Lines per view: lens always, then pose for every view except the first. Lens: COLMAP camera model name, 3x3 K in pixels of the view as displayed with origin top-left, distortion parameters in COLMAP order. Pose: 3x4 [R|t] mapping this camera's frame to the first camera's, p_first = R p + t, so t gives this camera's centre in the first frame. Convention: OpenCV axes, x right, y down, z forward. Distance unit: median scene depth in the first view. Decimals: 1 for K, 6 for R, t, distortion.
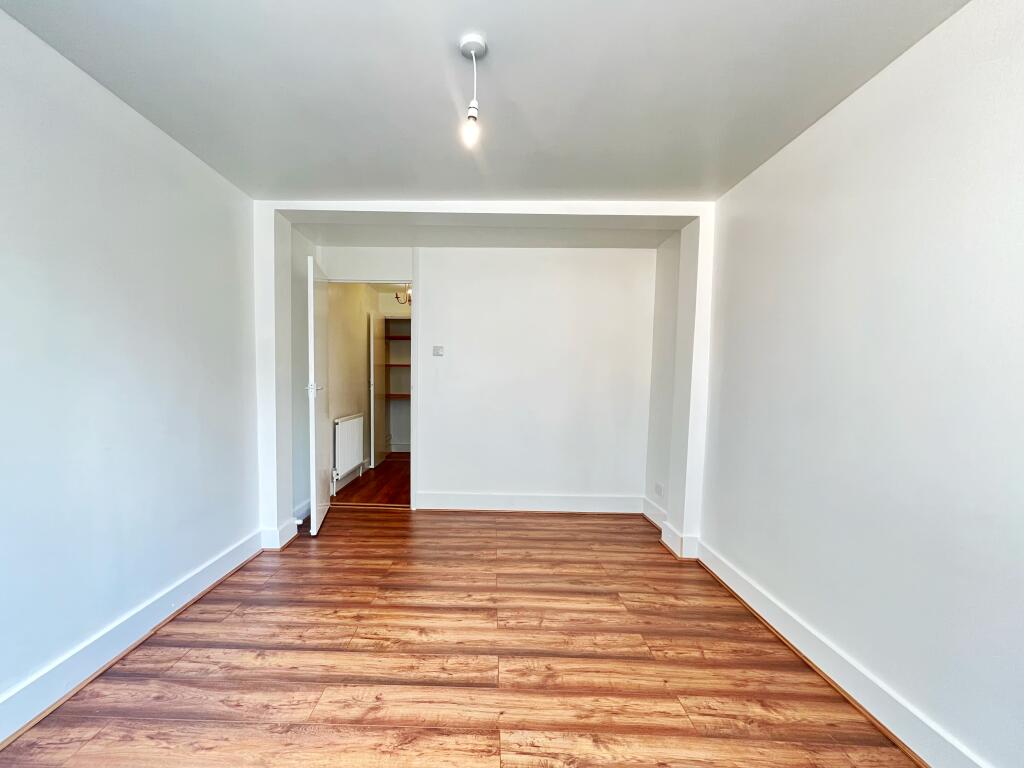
lens RADIAL K [[444.8, 0, 479.9], [0, 444.8, 404.3], [0, 0, 1]] dist [-0.000643, -0.000337]
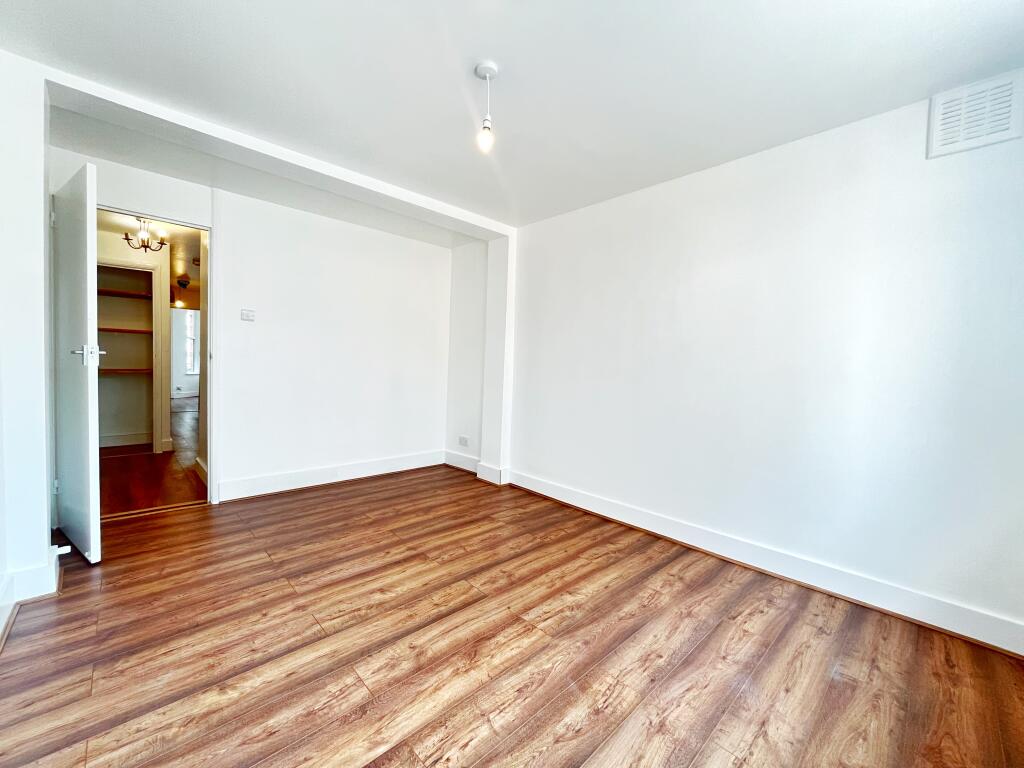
lens RADIAL K [[414.0, 0, 510.1], [0, 414.0, 381.8], [0, 0, 1]] dist [-0.000626, -0.000107]
pose [[0.707350, -0.021469, 0.706537, -0.518624], [0.023605, 0.999699, 0.006745, 0.029206], [-0.706469, 0.011907, 0.707644, 0.105327]]
